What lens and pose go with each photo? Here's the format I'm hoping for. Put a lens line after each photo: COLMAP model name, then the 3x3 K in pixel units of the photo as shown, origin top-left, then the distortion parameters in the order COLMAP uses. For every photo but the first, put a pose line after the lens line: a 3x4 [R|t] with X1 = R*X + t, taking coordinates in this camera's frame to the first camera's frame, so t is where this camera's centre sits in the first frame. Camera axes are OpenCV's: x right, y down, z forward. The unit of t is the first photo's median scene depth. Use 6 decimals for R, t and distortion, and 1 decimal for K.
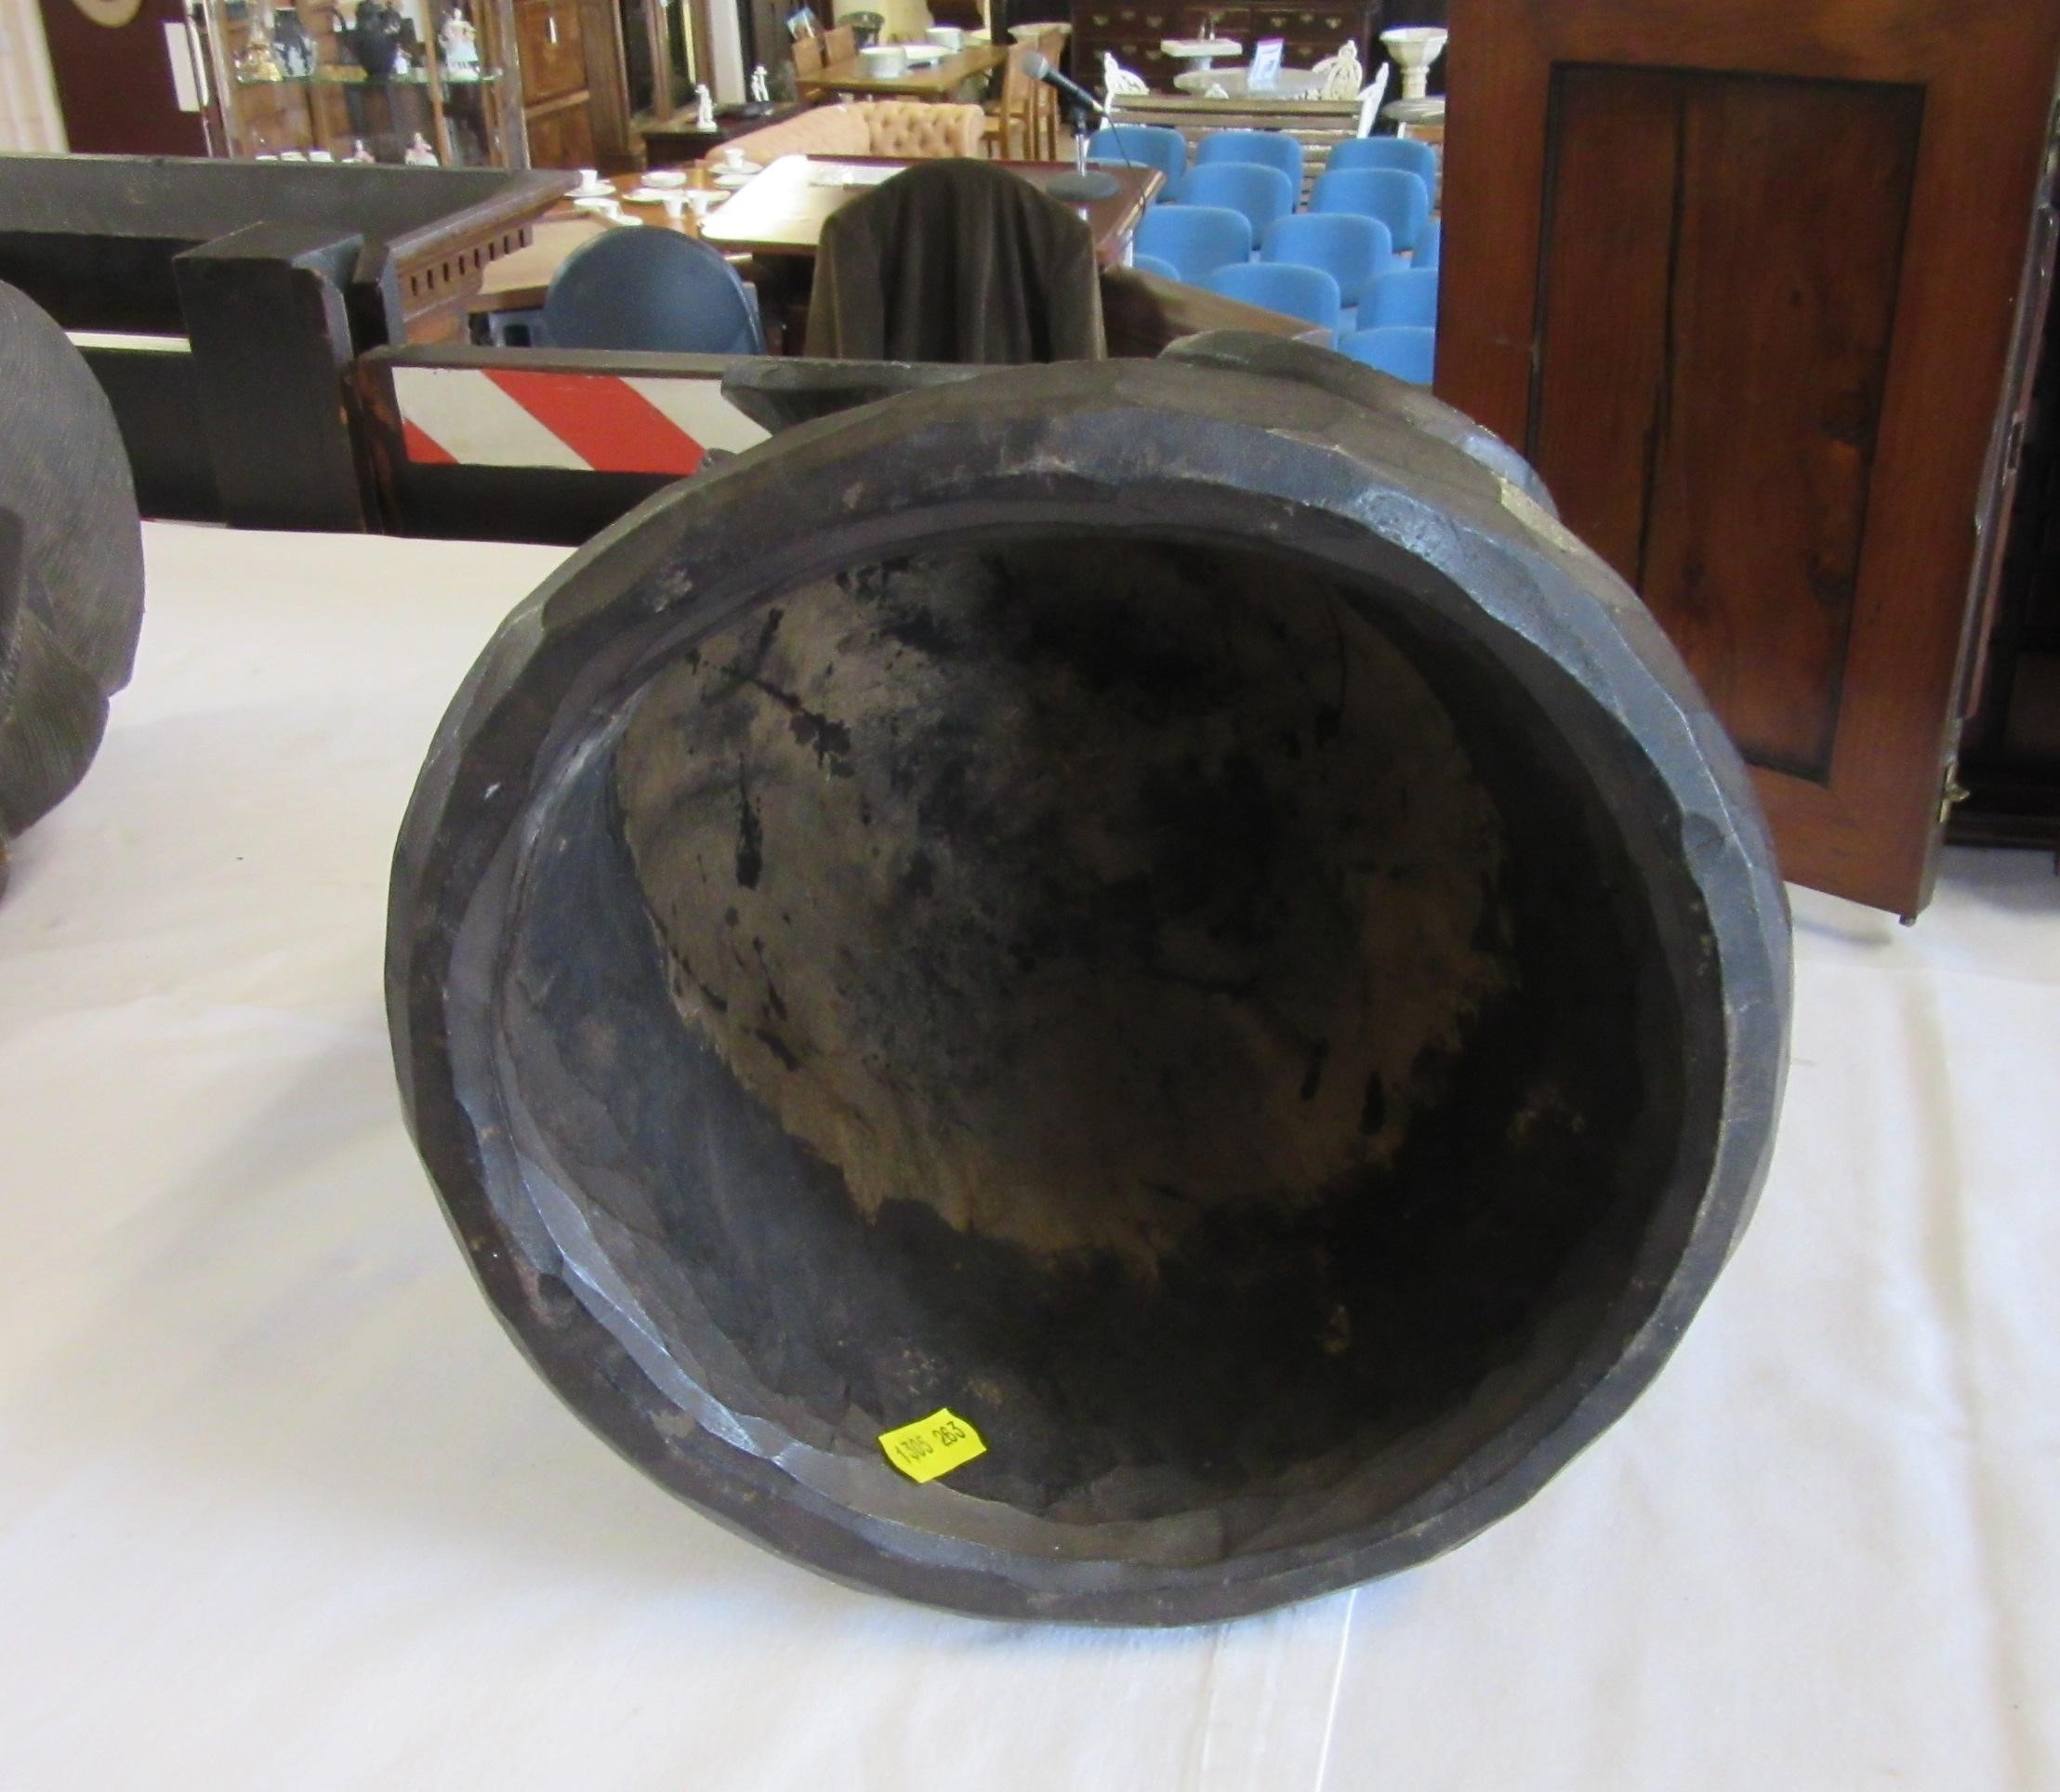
lens RADIAL K [[2429.2, 0, 1029.7], [0, 2429.2, 894.6], [0, 0, 1]] dist [-0.019710, 0.000000]
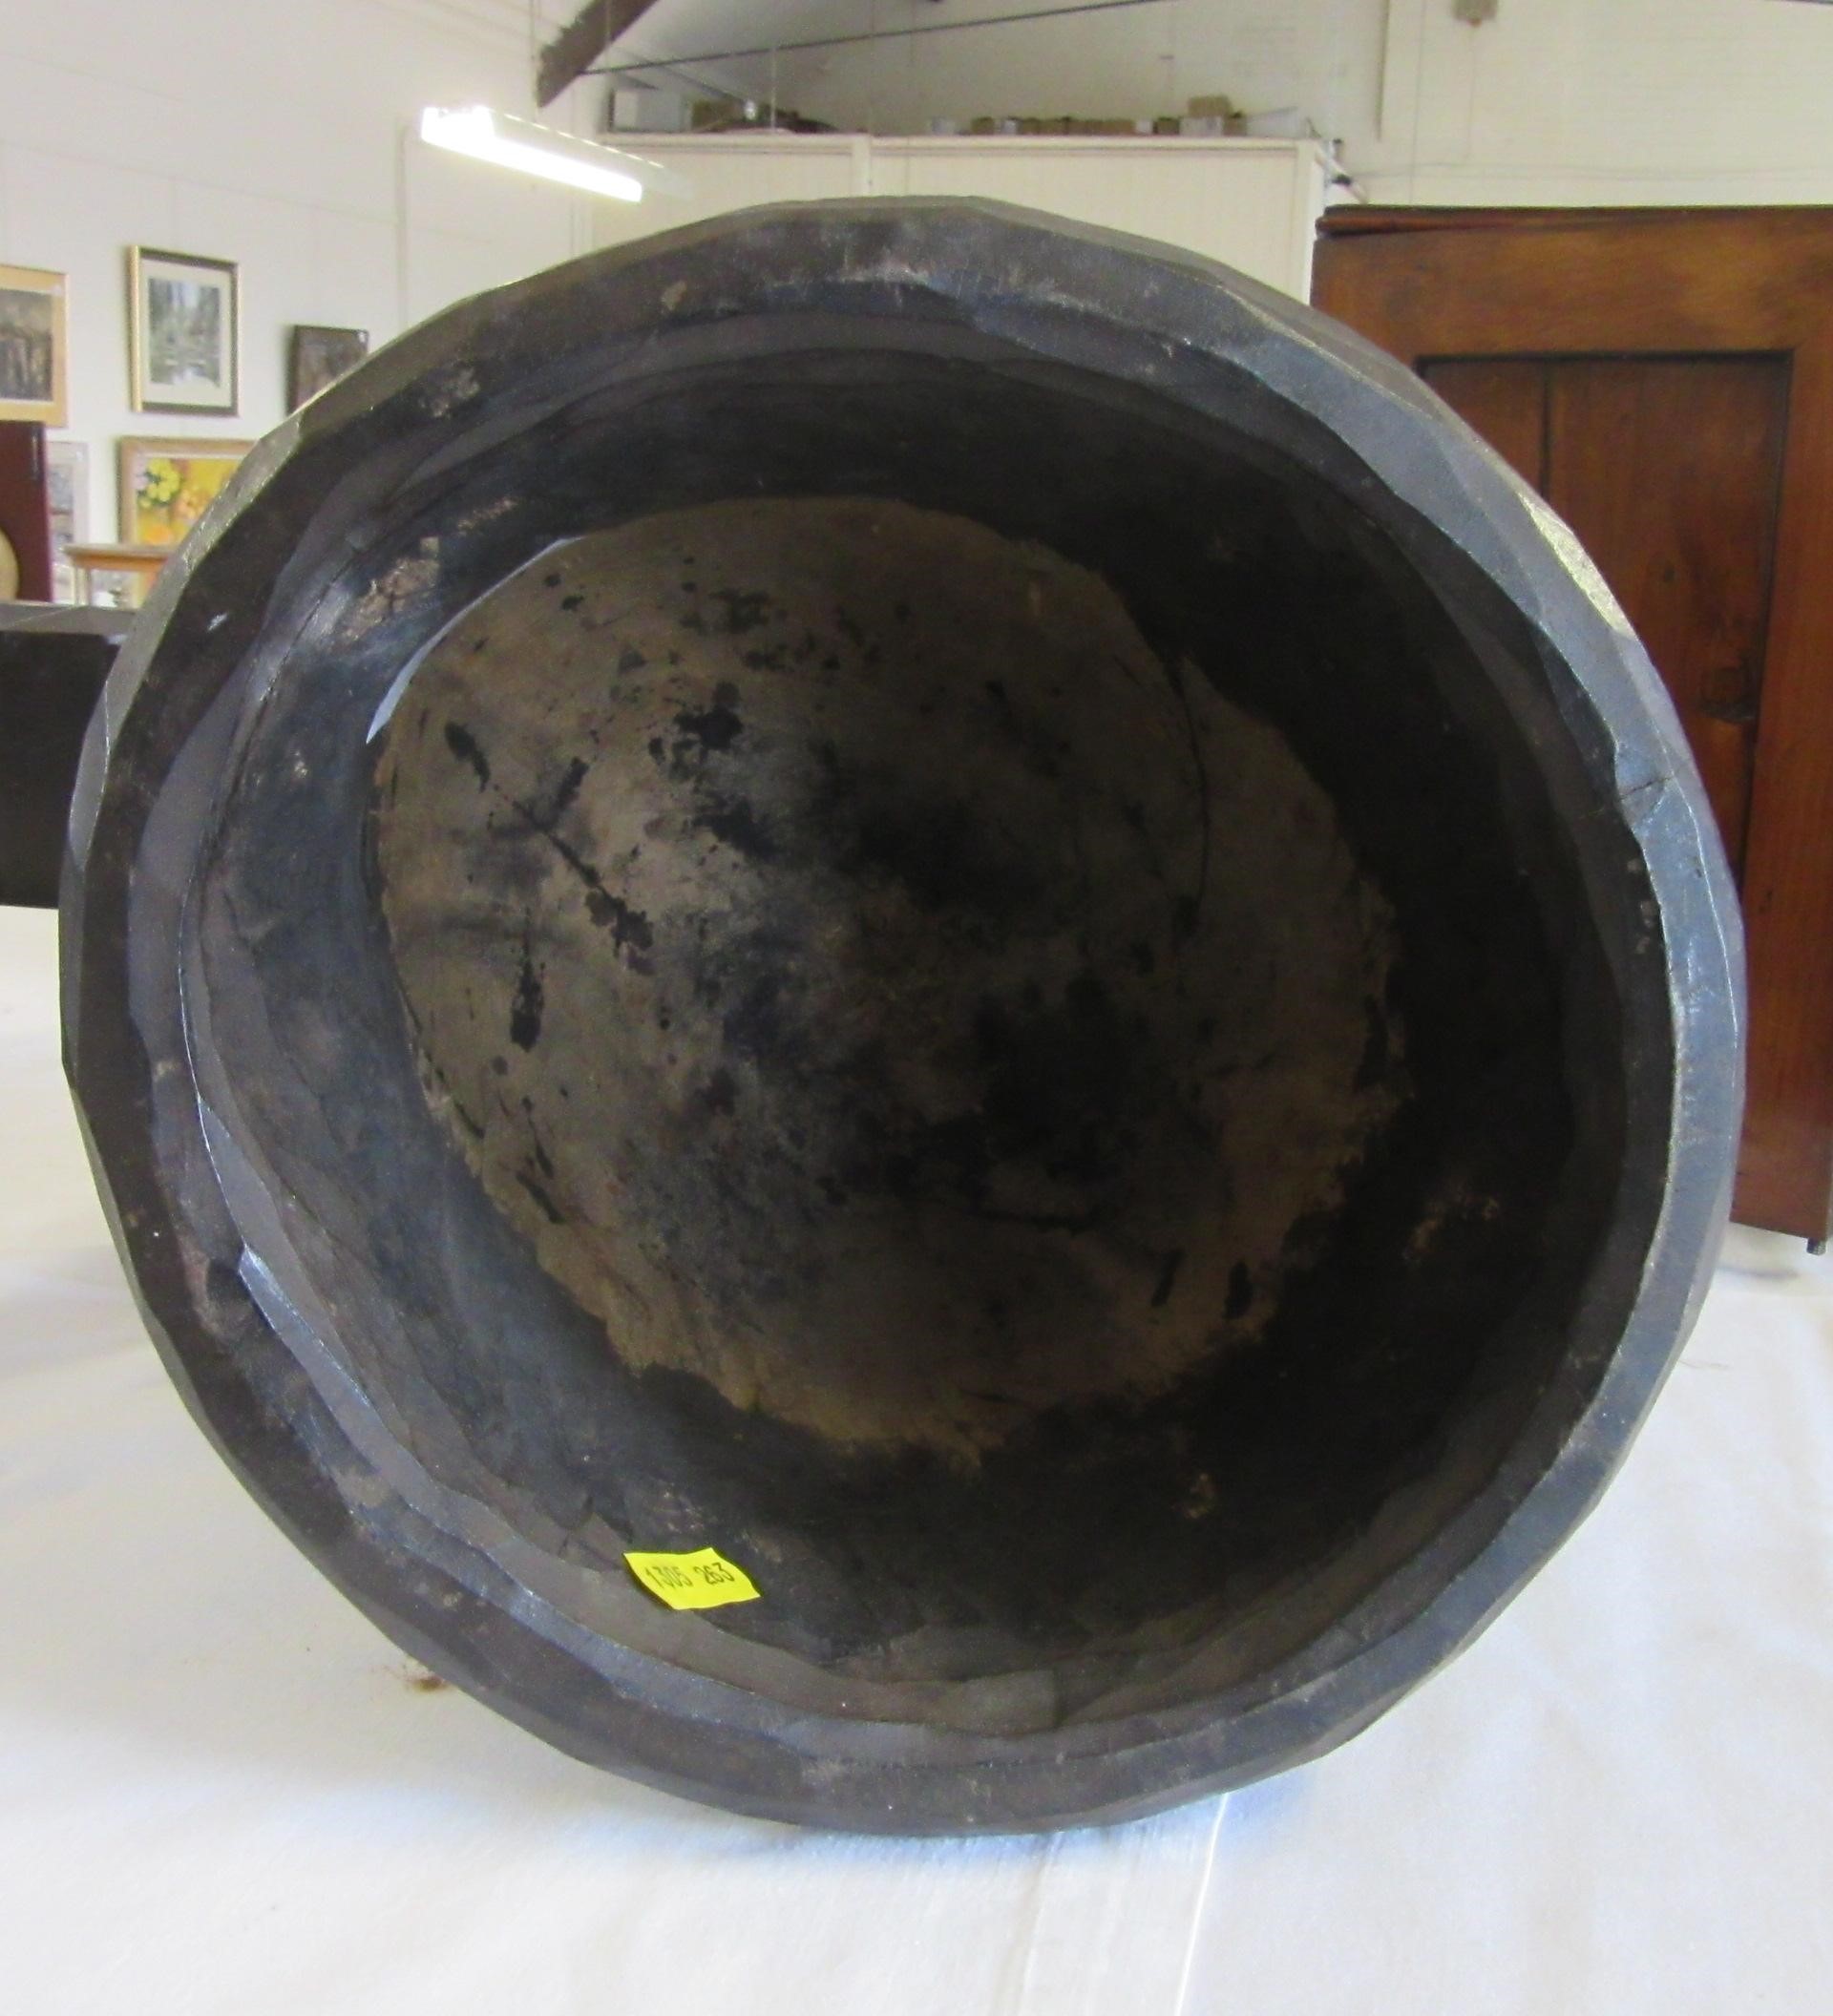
lens RADIAL K [[2412.9, 0, 968.3], [0, 2412.9, 1016.9], [0, 0, 1]] dist [-0.018046, 0.000000]
pose [[0.997917, 0.048058, 0.043040, 0.006981], [-0.034311, 0.960323, -0.276772, 0.266224], [-0.054634, 0.274719, 0.959971, 0.192430]]
